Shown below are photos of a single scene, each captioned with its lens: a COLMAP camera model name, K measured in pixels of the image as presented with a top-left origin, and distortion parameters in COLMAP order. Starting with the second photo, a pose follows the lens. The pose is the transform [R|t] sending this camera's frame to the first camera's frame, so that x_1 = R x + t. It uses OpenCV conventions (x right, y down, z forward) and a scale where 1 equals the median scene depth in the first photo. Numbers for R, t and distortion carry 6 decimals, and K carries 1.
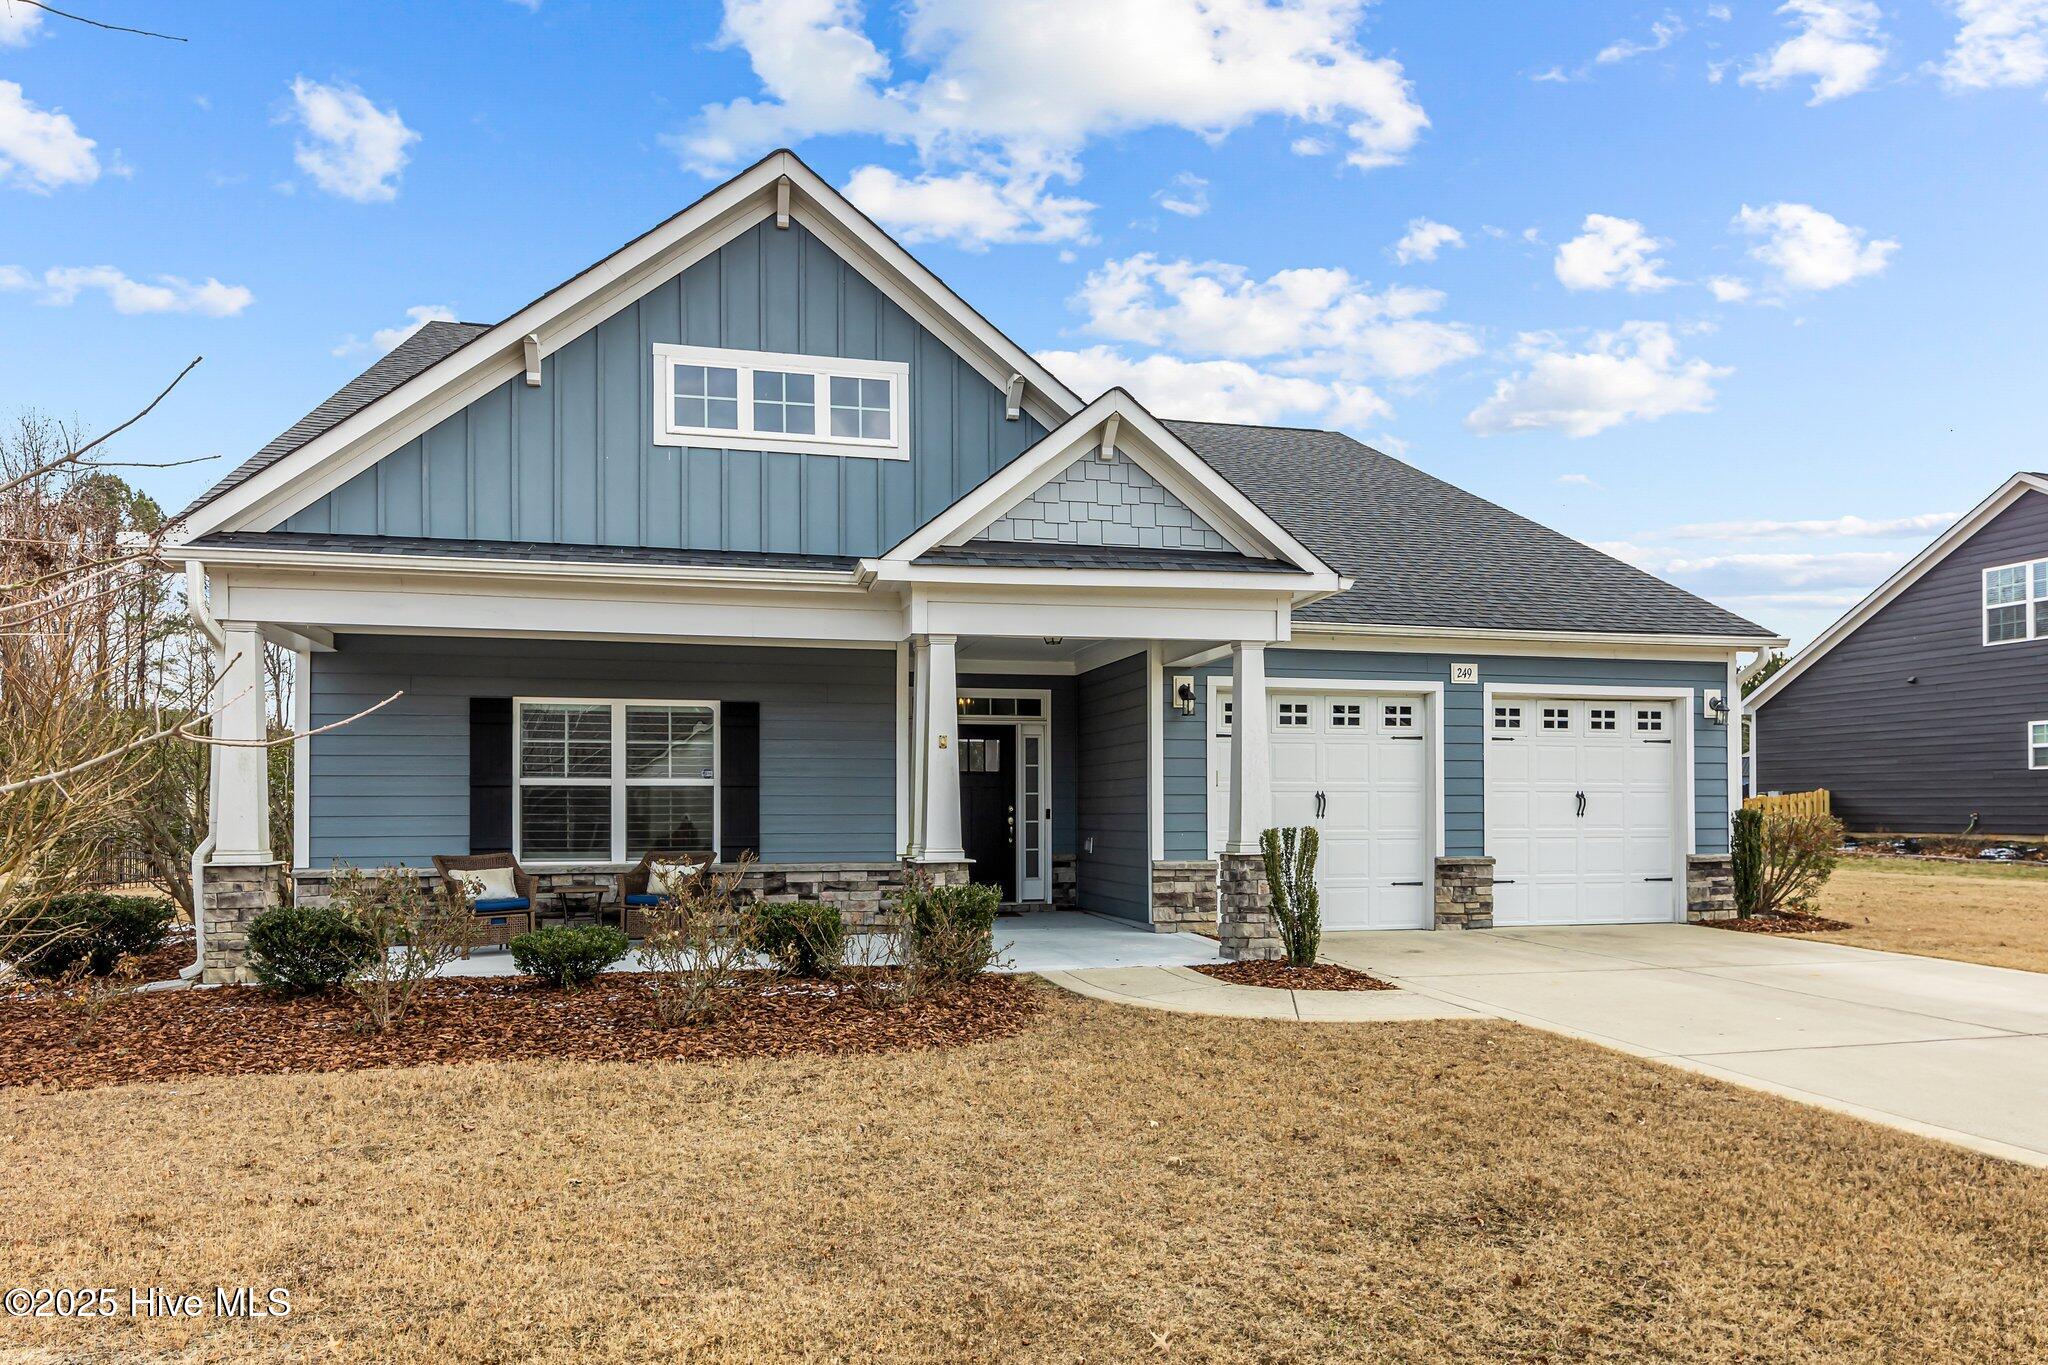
lens RADIAL K [[1330.2, 0, 1027.7], [0, 1330.2, 798.8], [0, 0, 1]] dist [0.001451, -0.000681]
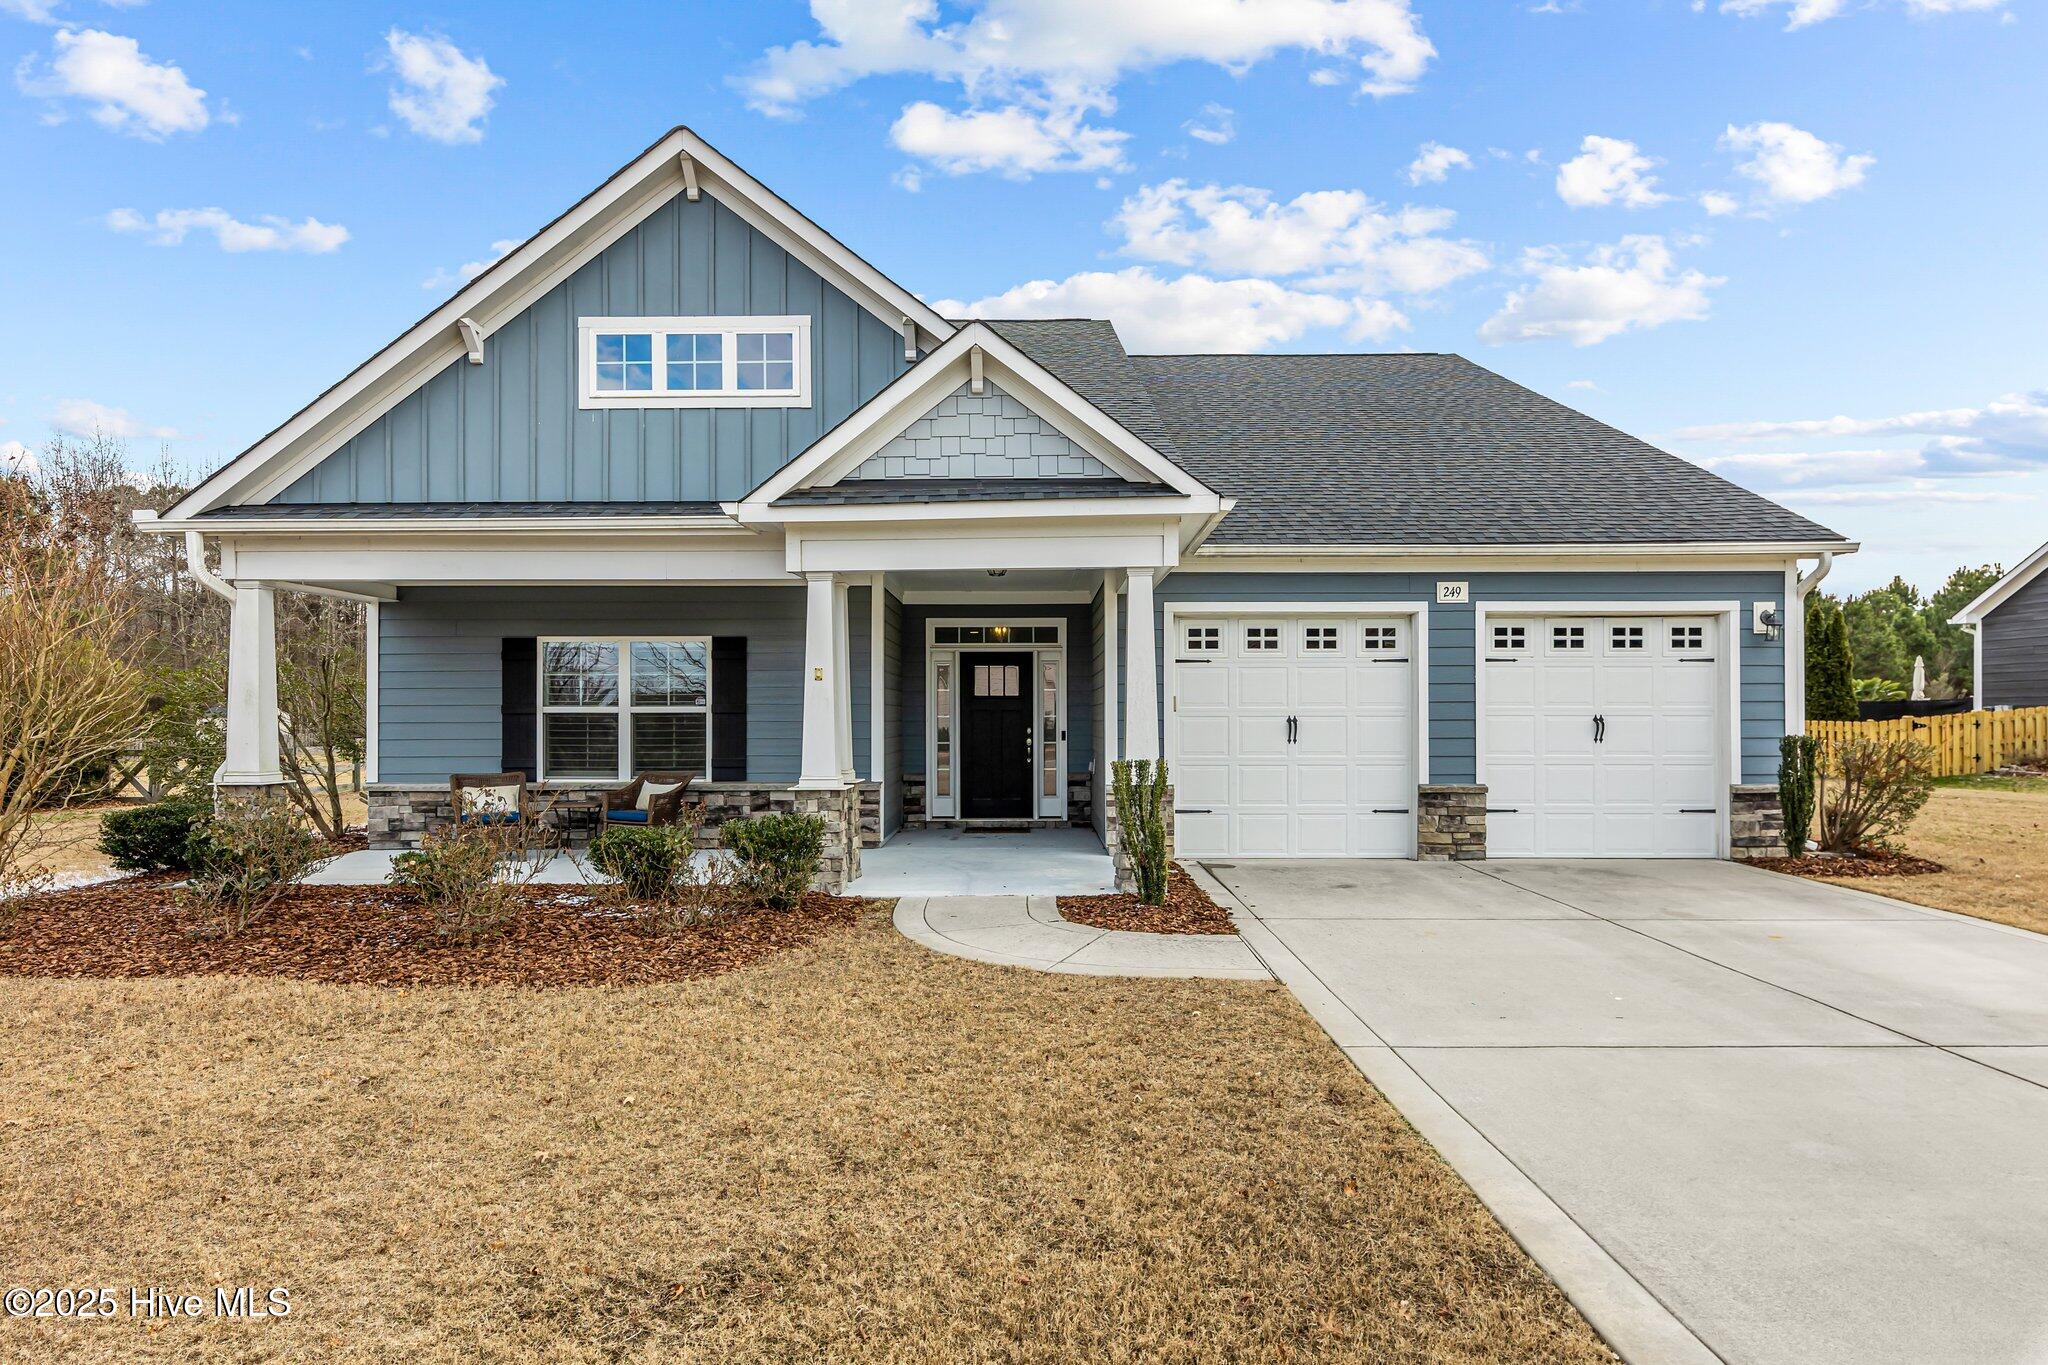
lens RADIAL K [[1141.3, 0, 1021.1], [0, 1141.3, 712.0], [0, 0, 1]] dist [0.002948, 0.000426]
pose [[0.966675, -0.000944, -0.256004, 0.256137], [0.001929, 0.999992, 0.003599, -0.012817], [0.255998, -0.003973, 0.966669, 0.138109]]
